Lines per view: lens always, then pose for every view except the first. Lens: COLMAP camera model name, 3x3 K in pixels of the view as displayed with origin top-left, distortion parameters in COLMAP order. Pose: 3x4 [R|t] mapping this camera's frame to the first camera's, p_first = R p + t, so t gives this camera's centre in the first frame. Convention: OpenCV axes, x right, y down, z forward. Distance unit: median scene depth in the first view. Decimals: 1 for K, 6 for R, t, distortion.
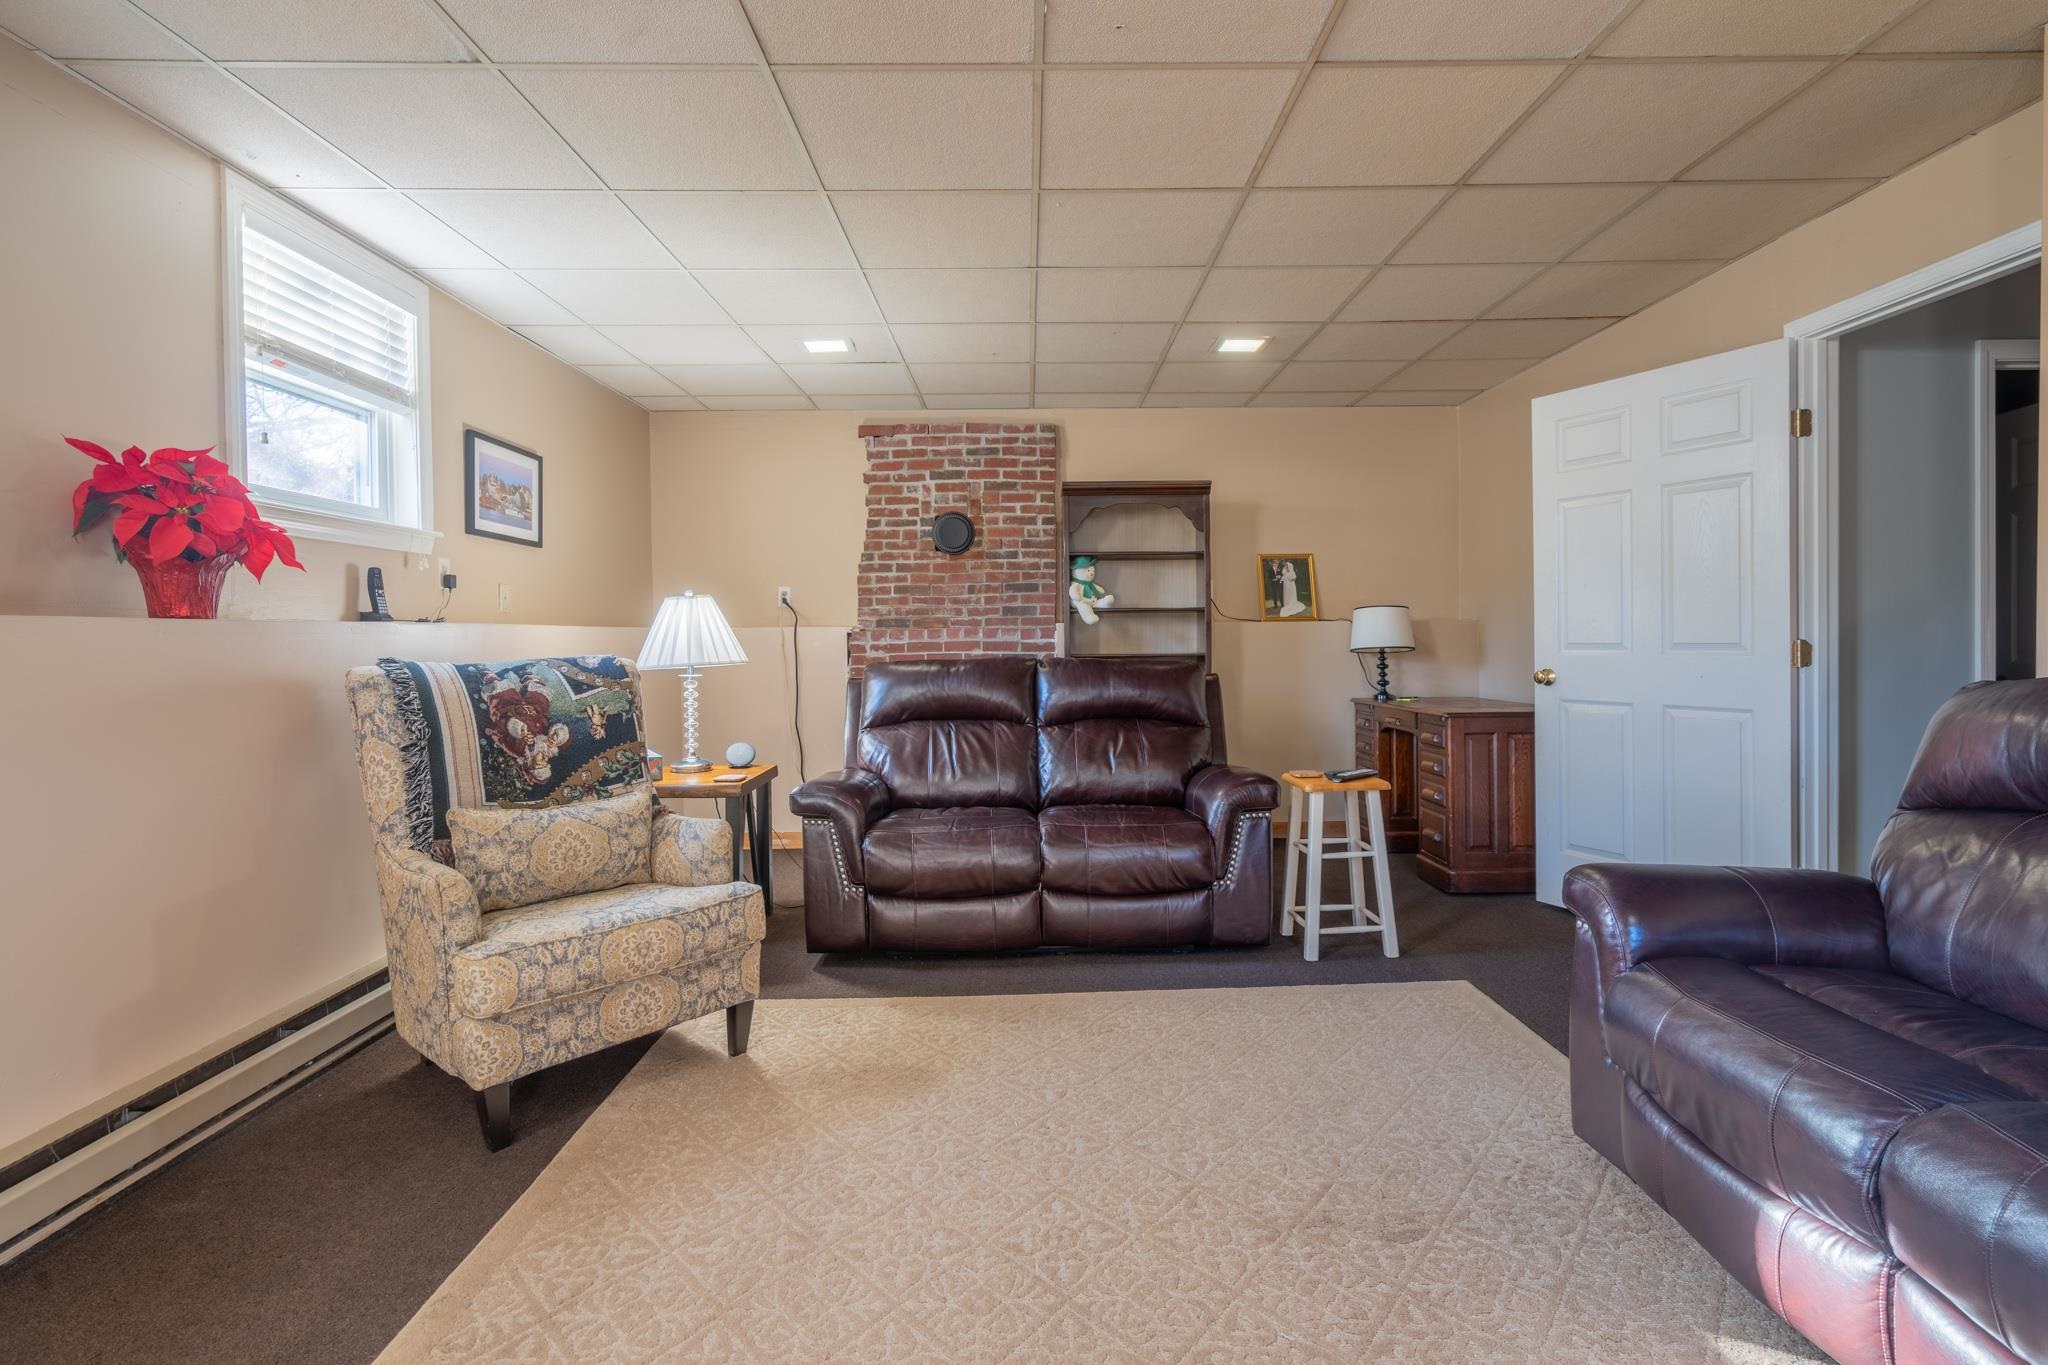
lens RADIAL K [[1000.2, 0, 1027.1], [0, 1000.2, 663.0], [0, 0, 1]] dist [-0.001709, 0.001153]
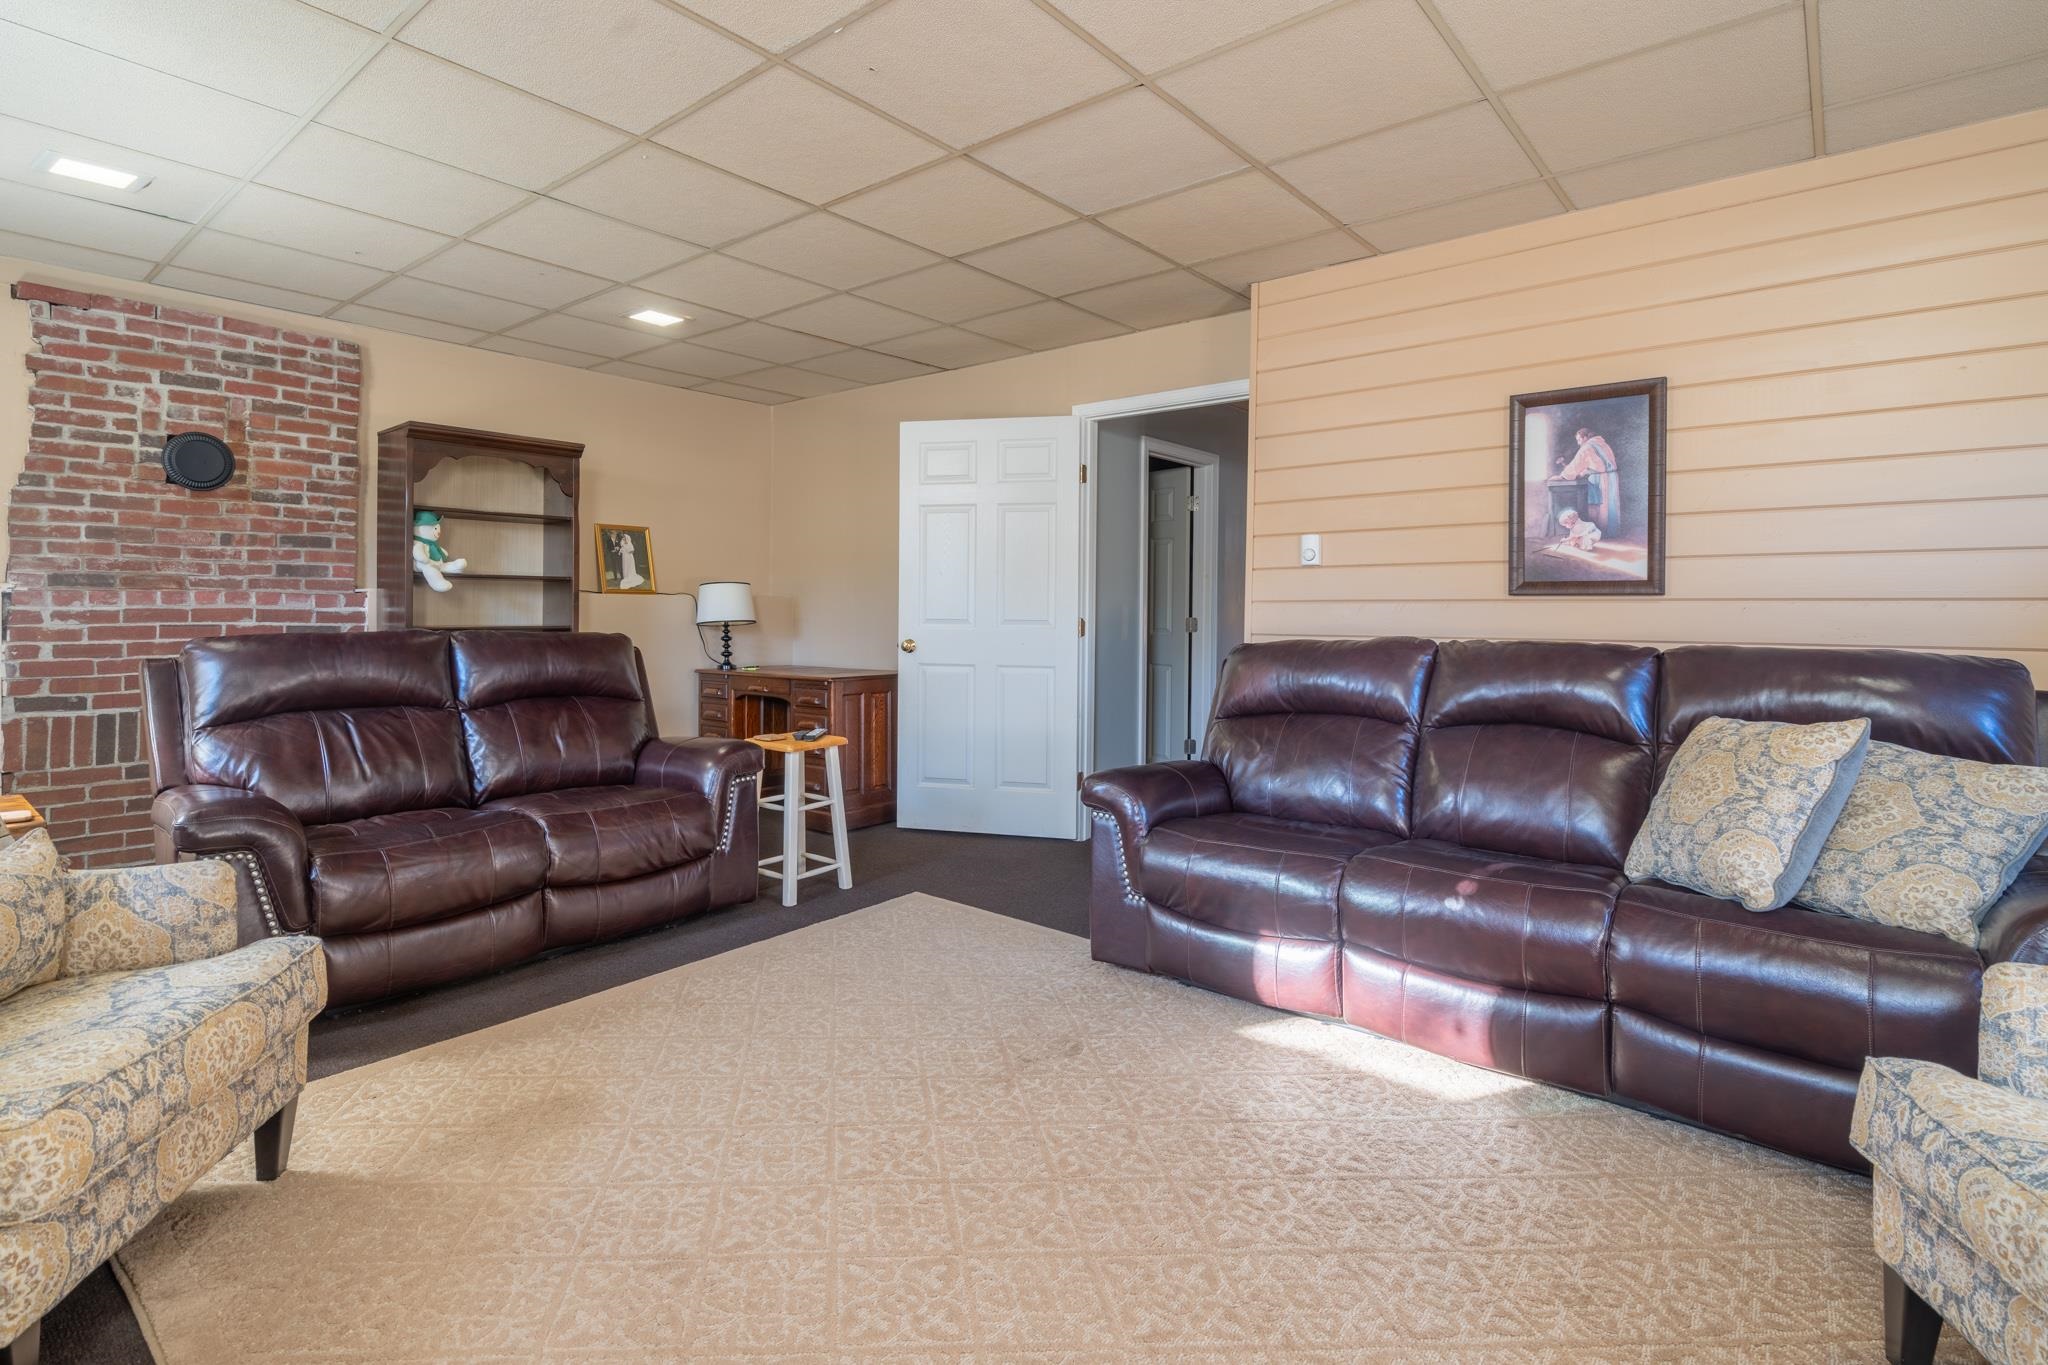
lens RADIAL K [[1000.2, 0, 1048.5], [0, 1000.2, 630.3], [0, 0, 1]] dist [-0.001709, 0.001153]
pose [[0.637274, 0.000344, 0.770638, -0.330111], [0.004301, 0.999983, -0.004003, 0.000091], [-0.770626, 0.005866, 0.637261, 0.068353]]
